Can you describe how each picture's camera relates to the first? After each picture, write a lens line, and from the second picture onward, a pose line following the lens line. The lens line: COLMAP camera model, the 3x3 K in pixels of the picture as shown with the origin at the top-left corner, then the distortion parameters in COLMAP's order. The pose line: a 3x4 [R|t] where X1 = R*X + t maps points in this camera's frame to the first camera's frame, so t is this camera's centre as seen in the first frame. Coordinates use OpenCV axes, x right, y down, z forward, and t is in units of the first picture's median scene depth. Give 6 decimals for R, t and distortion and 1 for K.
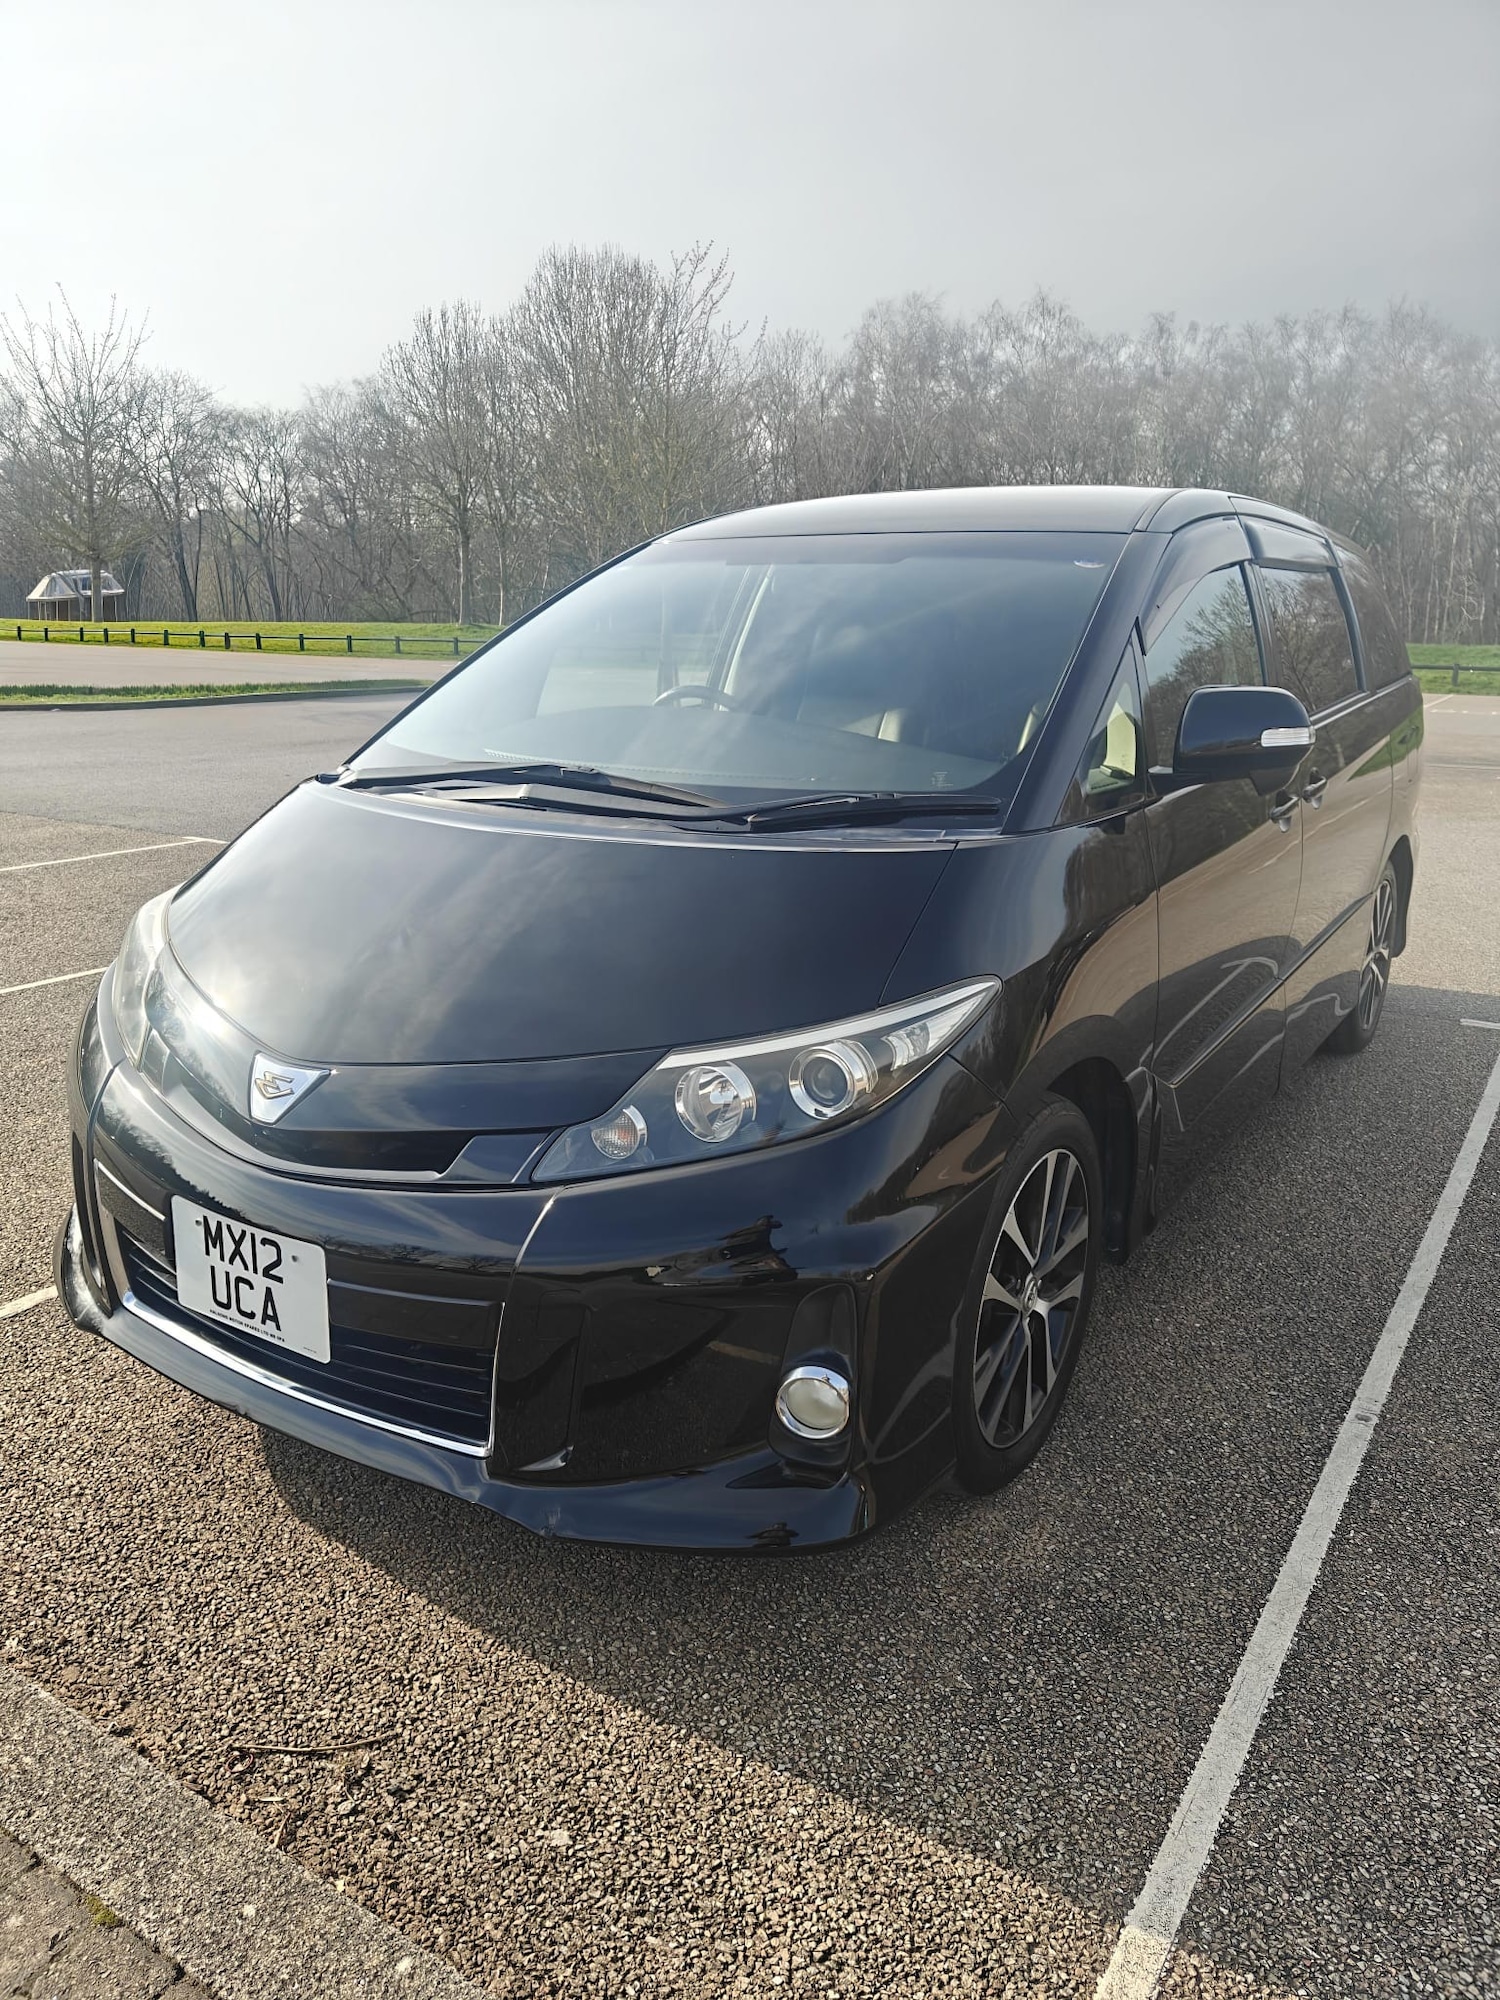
lens RADIAL K [[1428.2, 0, 716.0], [0, 1428.2, 999.8], [0, 0, 1]] dist [0.013664, -0.001333]
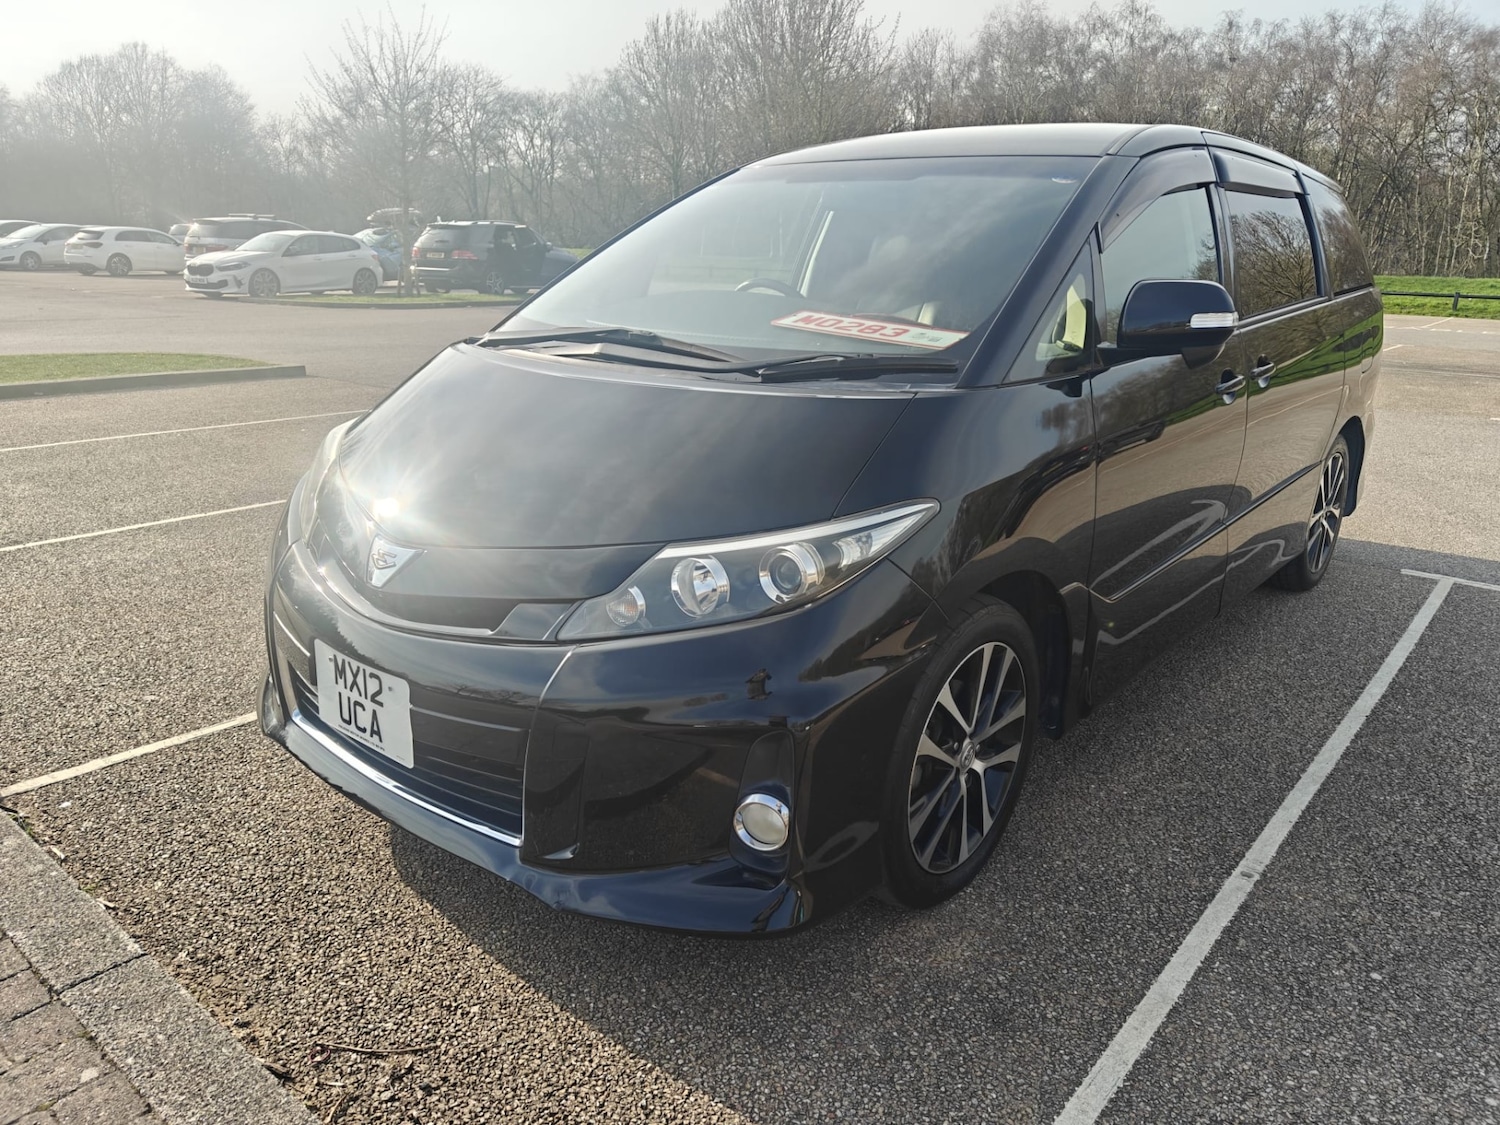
lens RADIAL K [[1065.9, 0, 730.9], [0, 1065.9, 563.6], [0, 0, 1]] dist [0.015300, -0.002223]
pose [[0.992556, 0.046616, -0.112517, 0.121843], [-0.043845, 0.998674, 0.026981, 0.021933], [0.113625, -0.021846, 0.993283, 0.045607]]
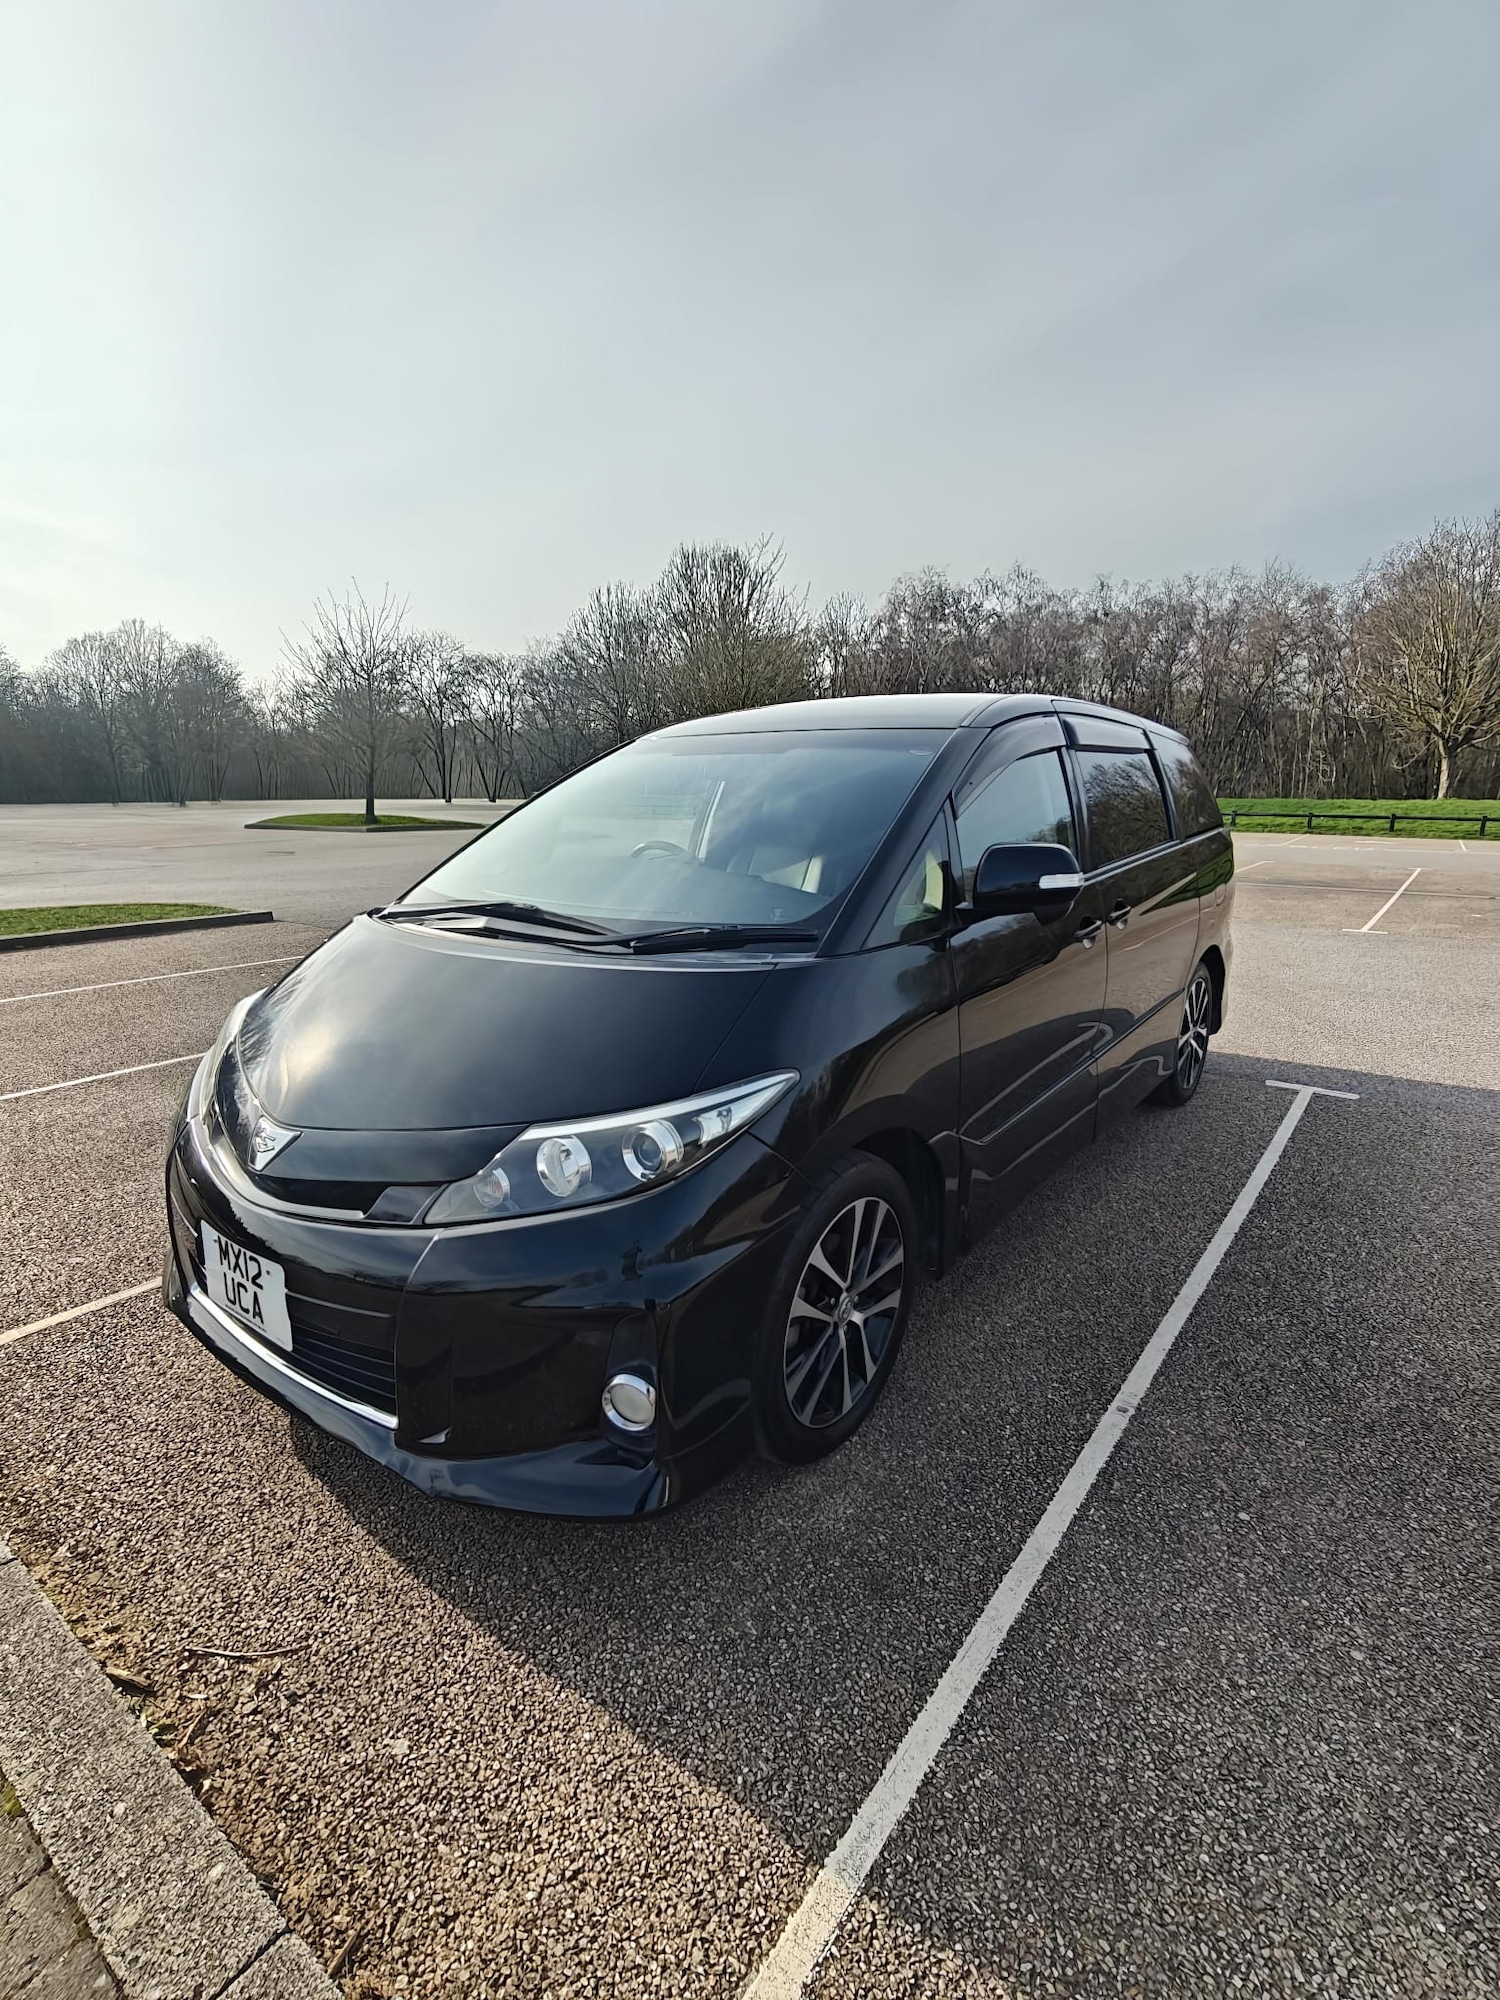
lens RADIAL K [[973.9, 0, 706.8], [0, 973.9, 1009.9], [0, 0, 1]] dist [-0.012829, 0.013621]
pose [[0.995951, 0.007499, -0.089582, 0.188953], [-0.010584, 0.999365, -0.034013, -0.038425], [0.089270, 0.034823, 0.995398, 0.108996]]
